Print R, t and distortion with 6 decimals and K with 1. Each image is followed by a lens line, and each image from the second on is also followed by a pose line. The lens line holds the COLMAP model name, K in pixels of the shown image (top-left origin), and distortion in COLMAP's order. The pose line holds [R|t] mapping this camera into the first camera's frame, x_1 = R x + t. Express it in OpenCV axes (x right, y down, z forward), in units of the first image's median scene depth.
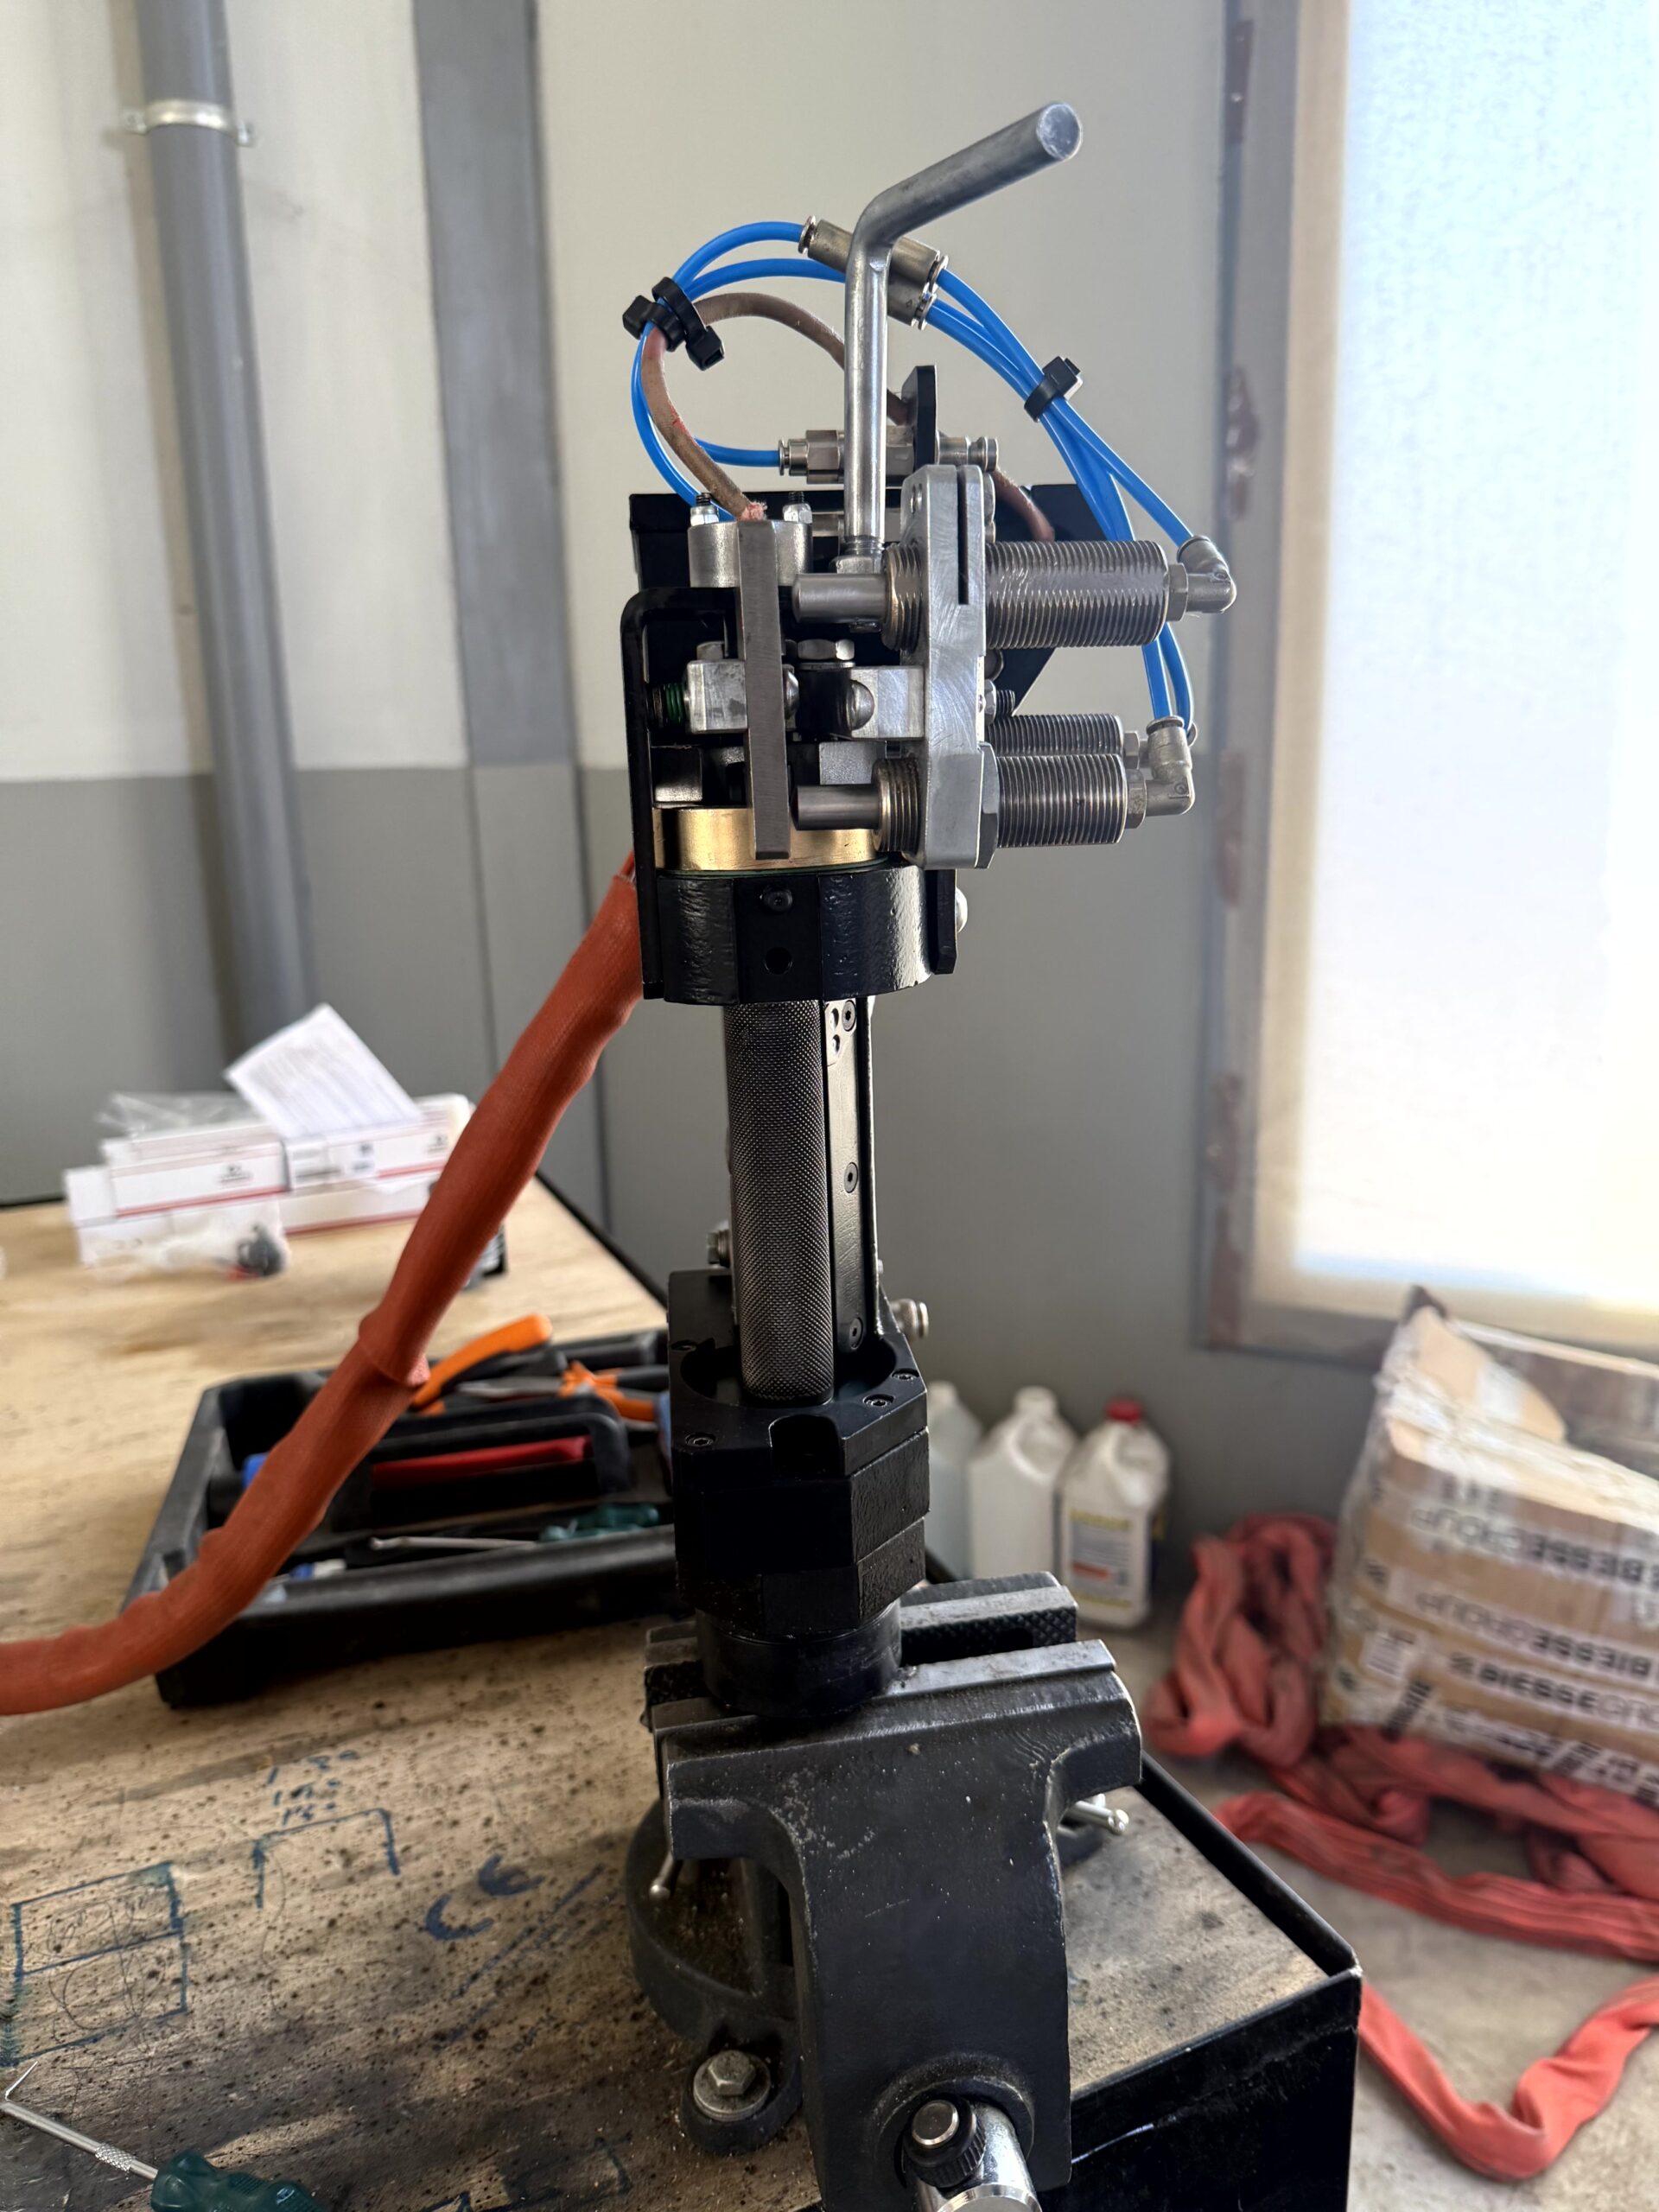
lens RADIAL K [[1567.5, 0, 829.5], [0, 1567.5, 1106.0], [0, 0, 1]] dist [-0.007792, -0.011391]
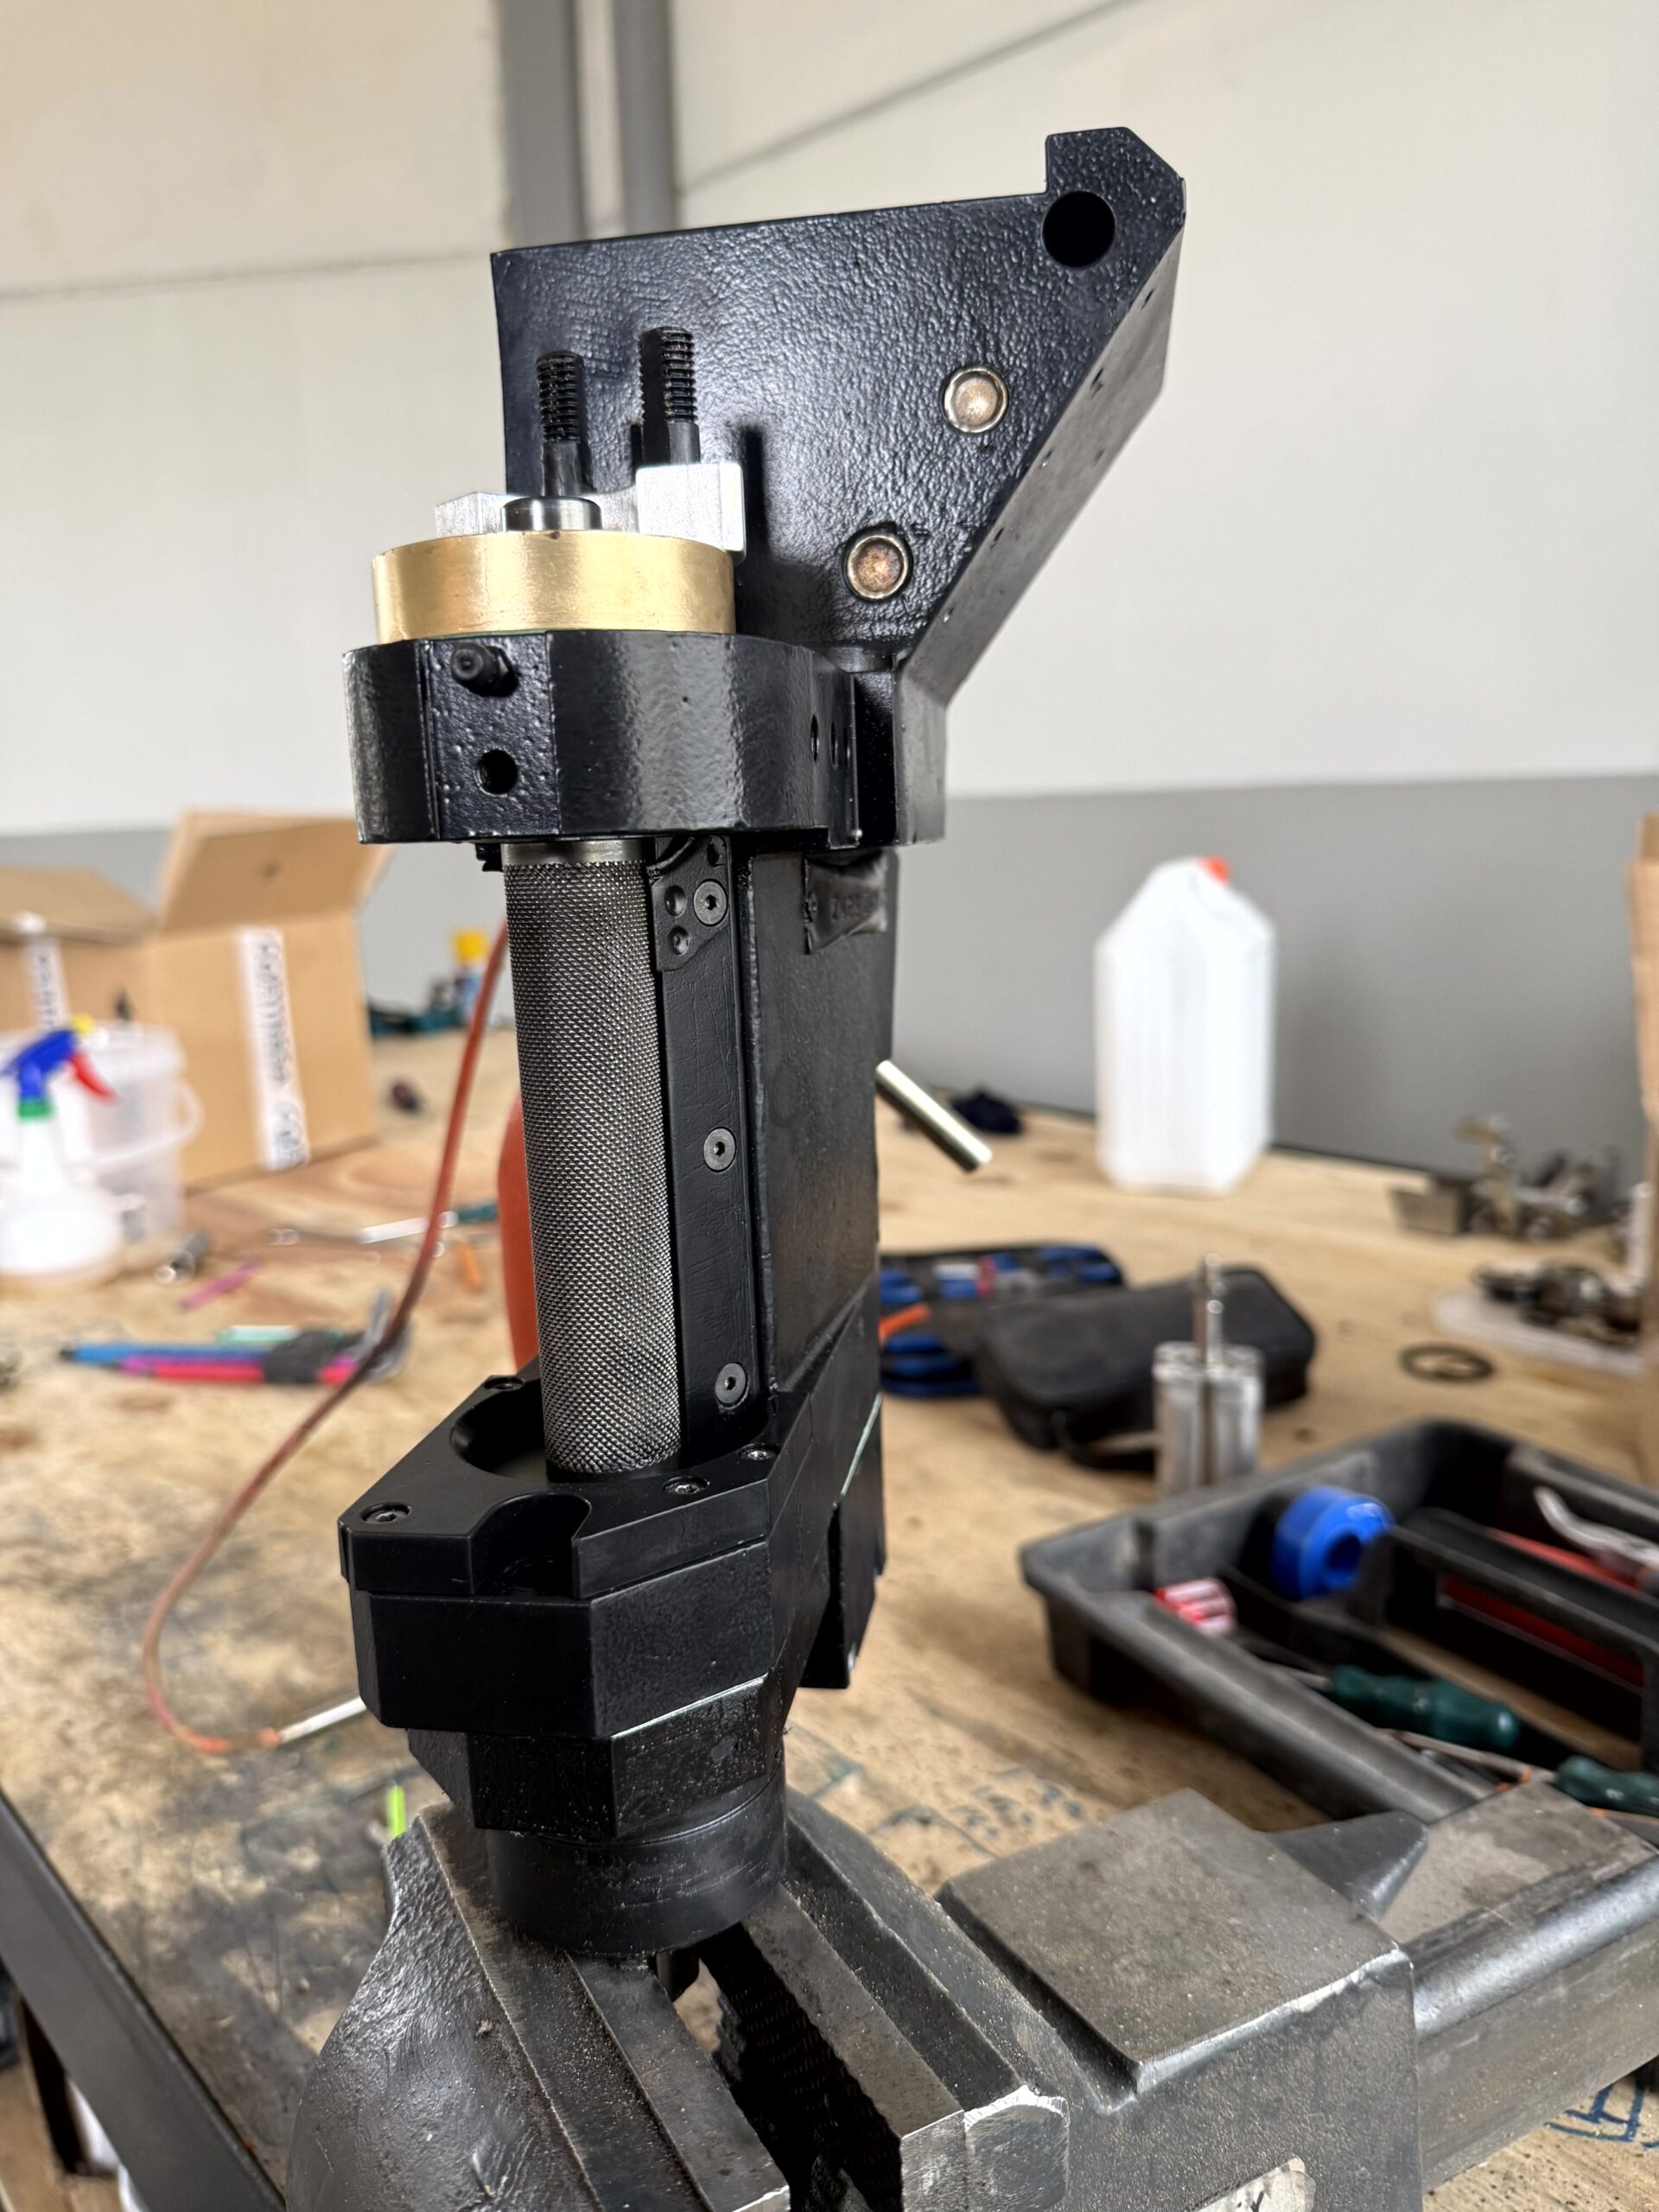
lens RADIAL K [[1621.6, 0, 867.0], [0, 1621.6, 1109.0], [0, 0, 1]] dist [-0.011438, -0.004588]
pose [[0.338053, 0.208726, -0.917689, 0.450896], [-0.219725, 0.965653, 0.138694, -0.065140], [0.915118, 0.154753, 0.372304, 0.578196]]
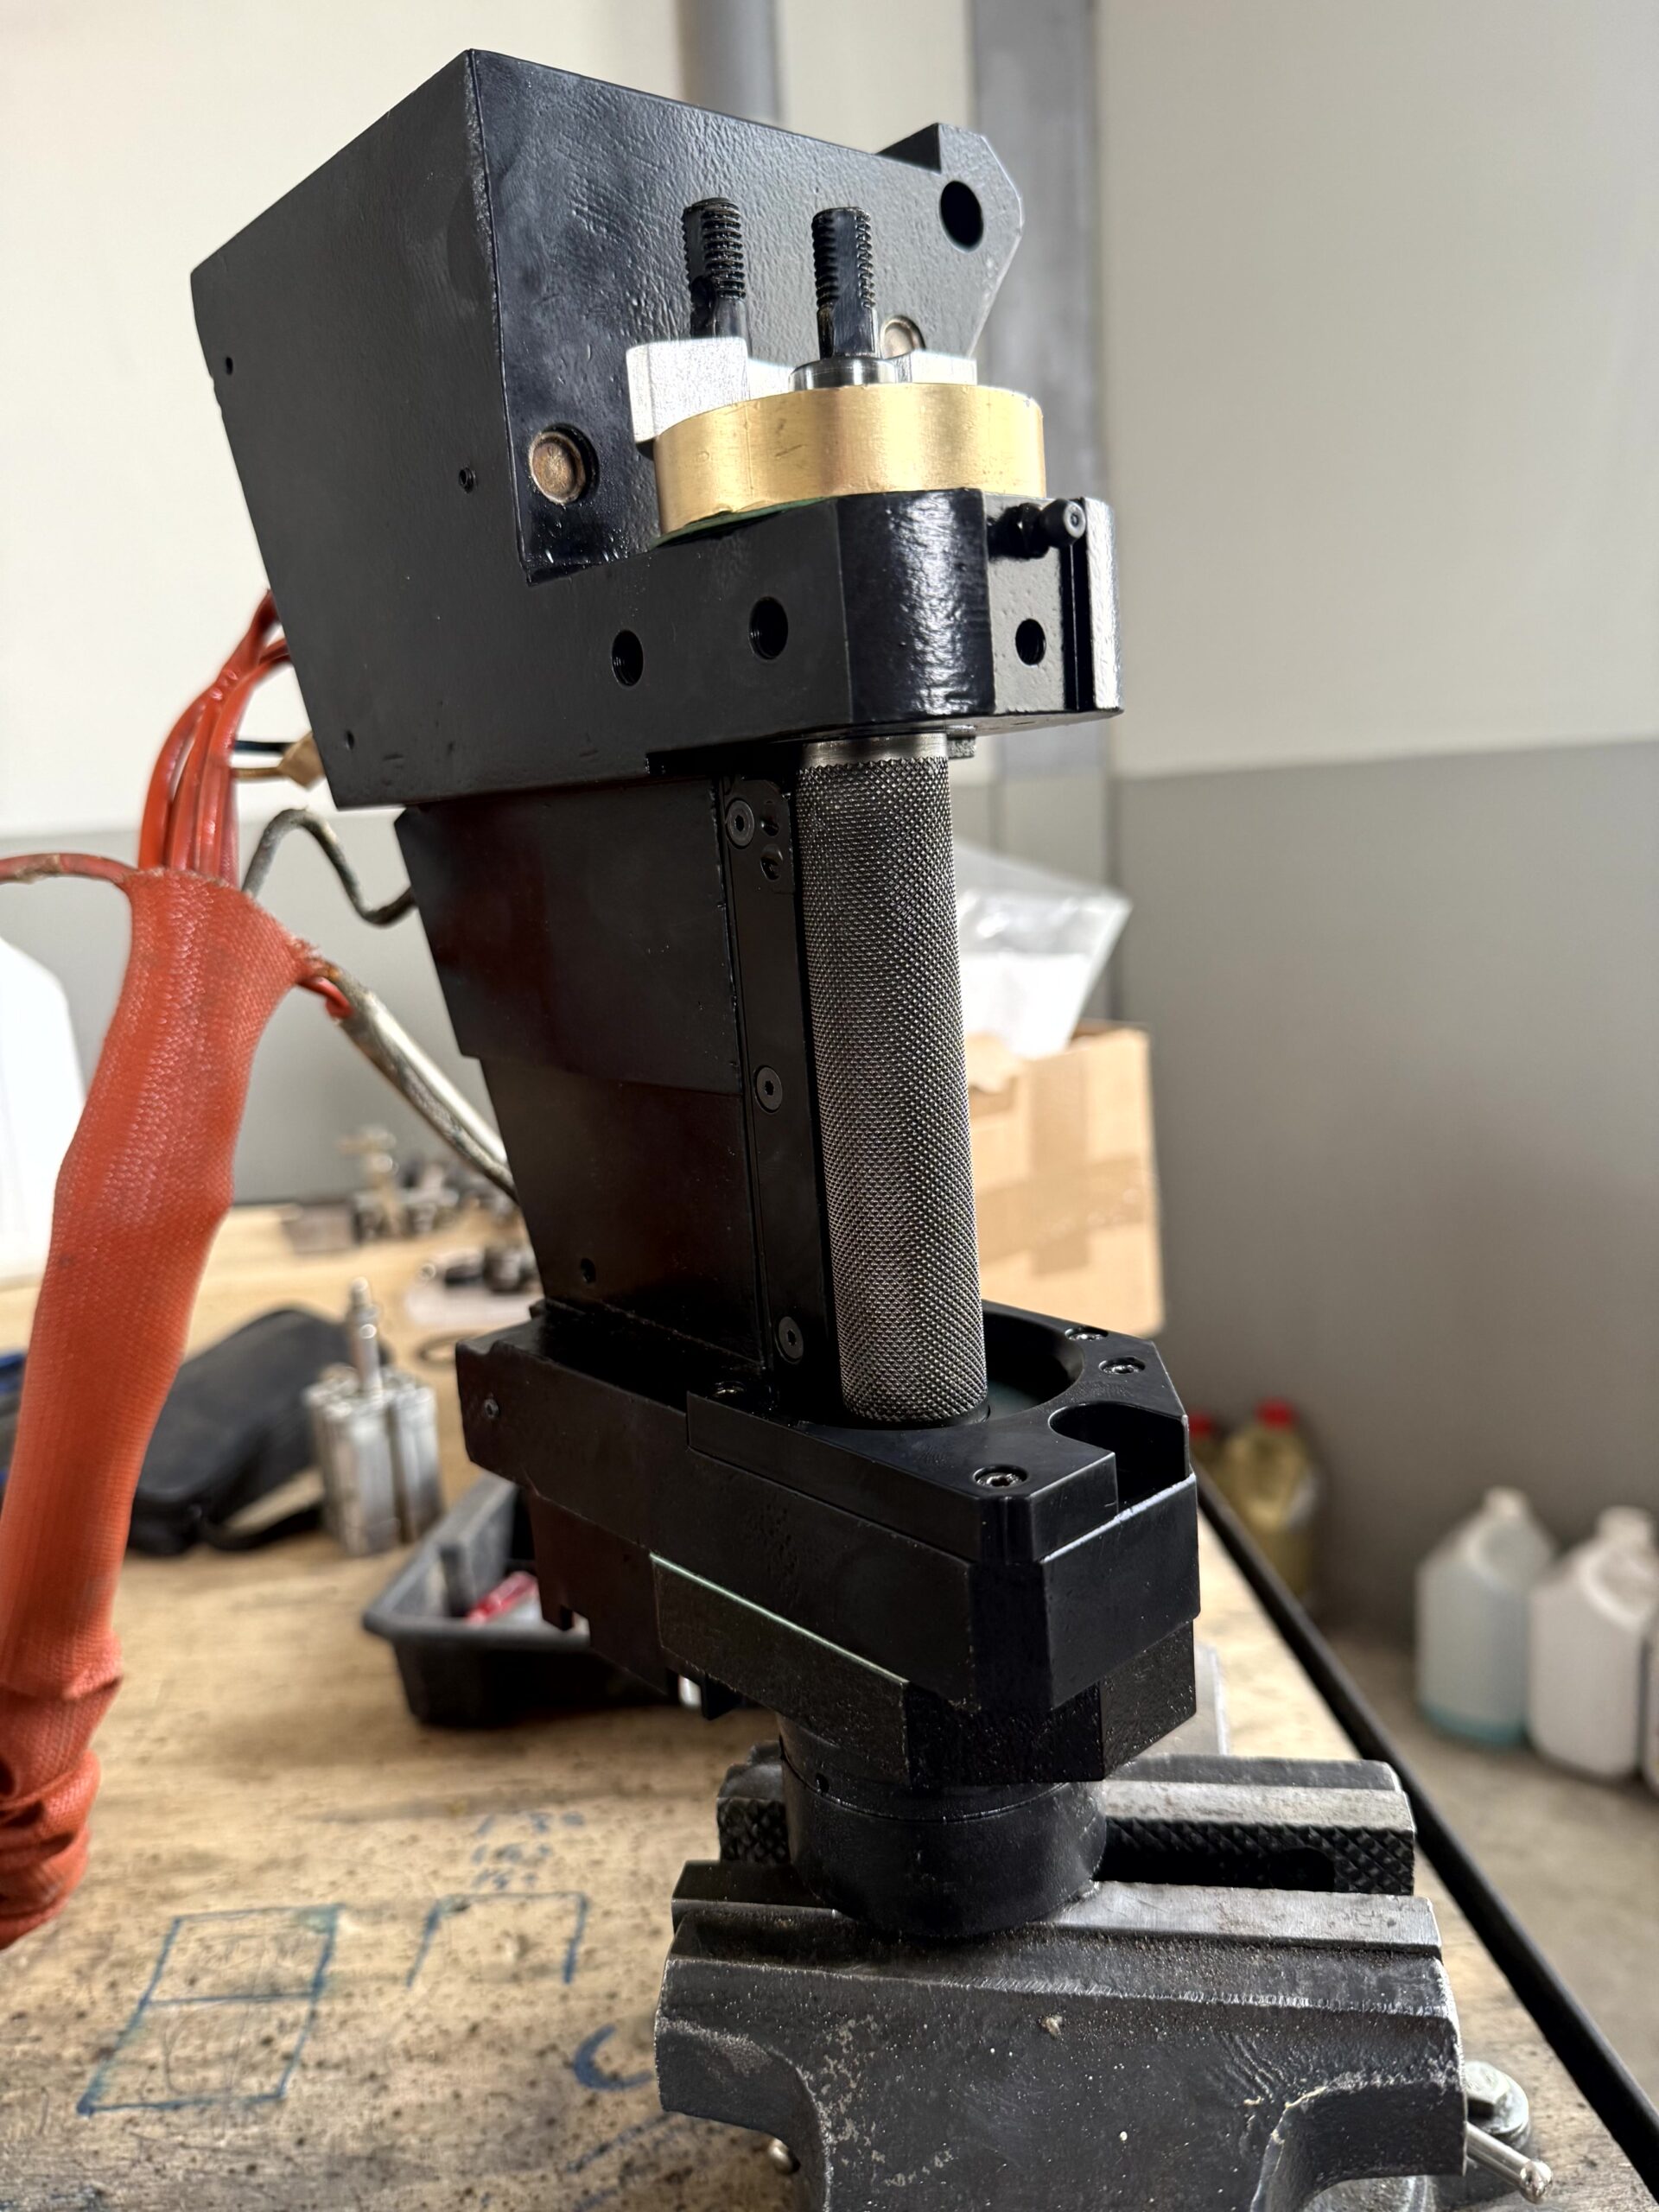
lens RADIAL K [[1599.6, 0, 829.5], [0, 1599.6, 1106.0], [0, 0, 1]] dist [-0.013435, -0.009153]
pose [[0.934099, 0.043173, -0.354394, 0.123802], [-0.055455, 0.998159, -0.024568, 0.053619], [0.352681, 0.042602, 0.934773, 0.266886]]
